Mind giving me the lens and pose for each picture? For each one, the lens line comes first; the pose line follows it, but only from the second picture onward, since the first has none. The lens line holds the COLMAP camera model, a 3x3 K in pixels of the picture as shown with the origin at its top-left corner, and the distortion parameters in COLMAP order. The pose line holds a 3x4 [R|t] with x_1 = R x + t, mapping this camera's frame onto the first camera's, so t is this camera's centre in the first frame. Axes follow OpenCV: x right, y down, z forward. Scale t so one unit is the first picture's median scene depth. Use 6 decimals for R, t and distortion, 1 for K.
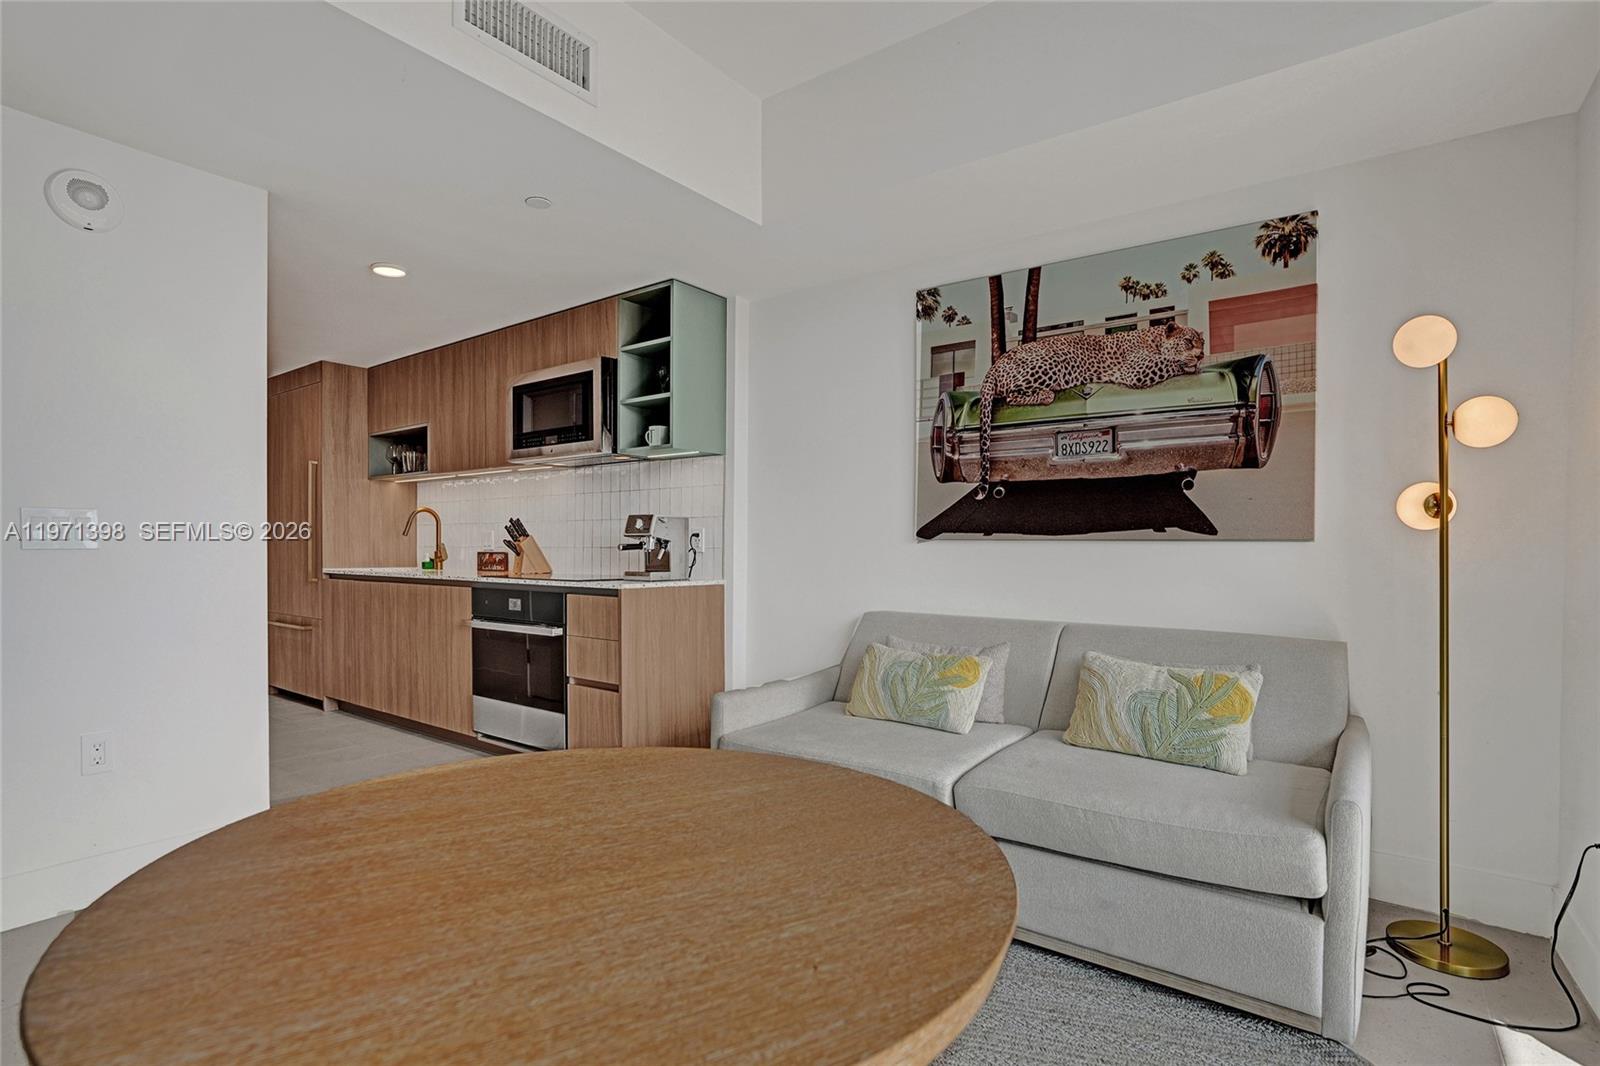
lens RADIAL K [[757.1, 0, 795.7], [0, 757.1, 542.5], [0, 0, 1]] dist [-0.029147, 0.005541]
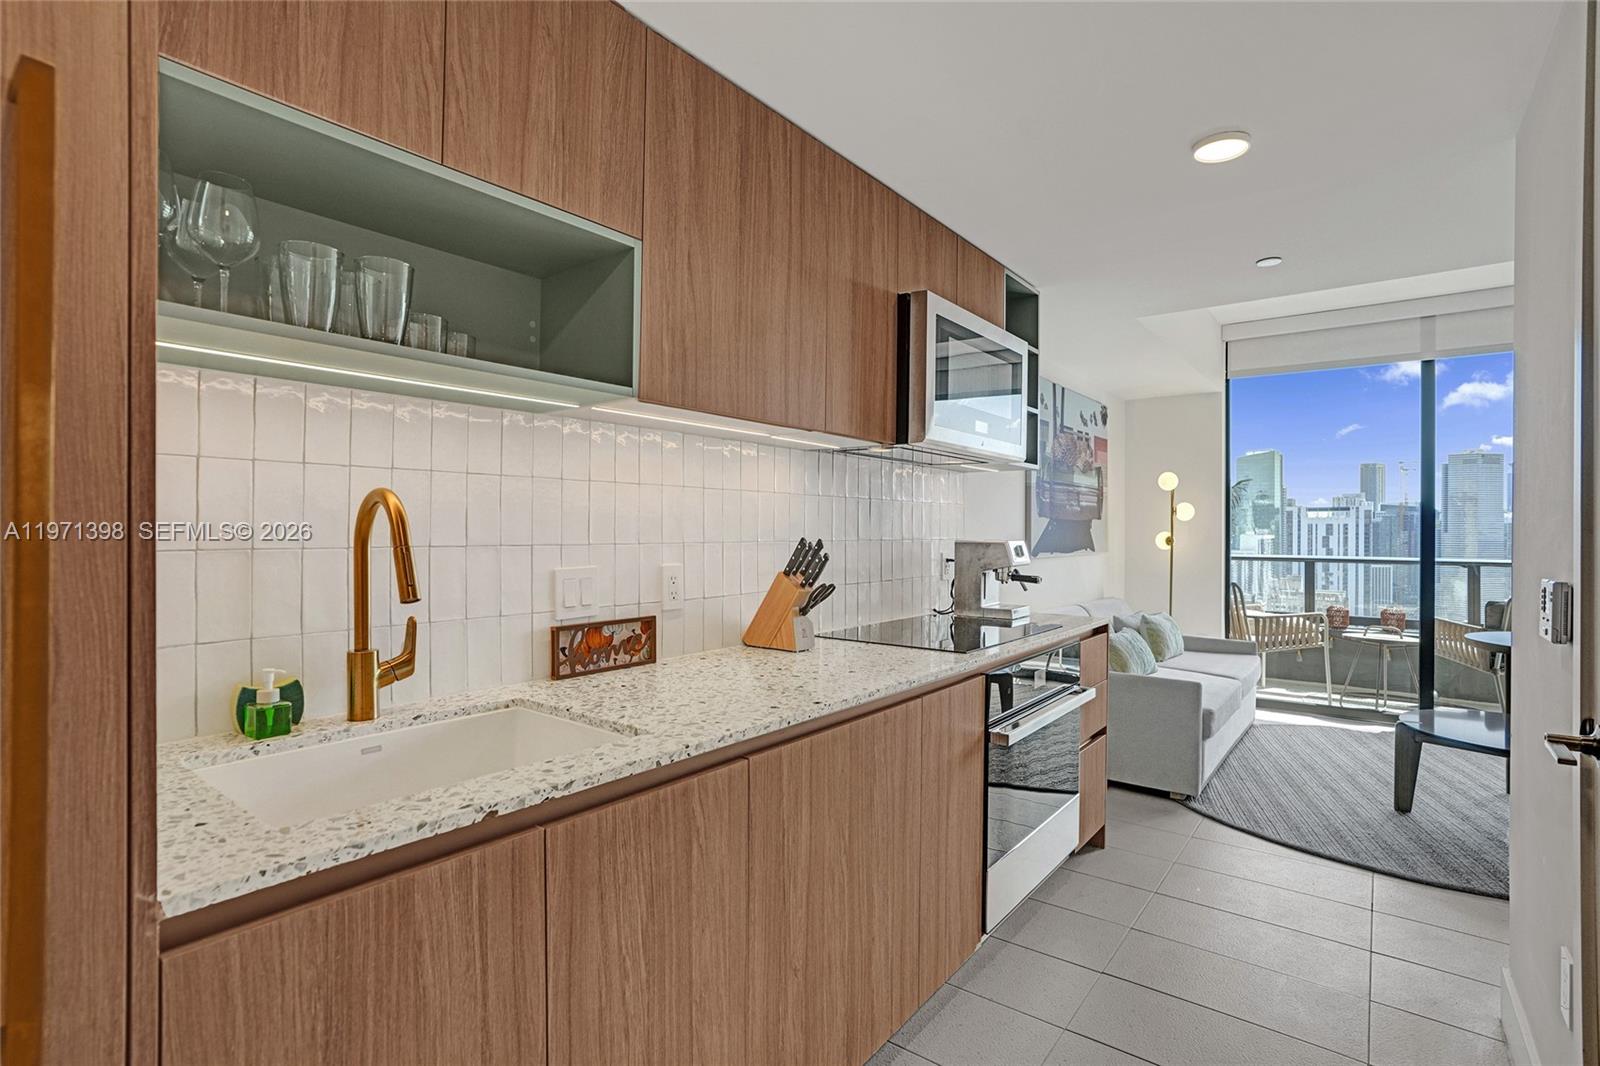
lens RADIAL K [[757.1, 0, 803.4], [0, 757.1, 528.7], [0, 0, 1]] dist [-0.029147, 0.005541]
pose [[0.033039, -0.008192, 0.999420, -1.077326], [-0.012813, 0.999881, 0.008619, -0.054778], [-0.999372, -0.013090, 0.032930, 1.220114]]
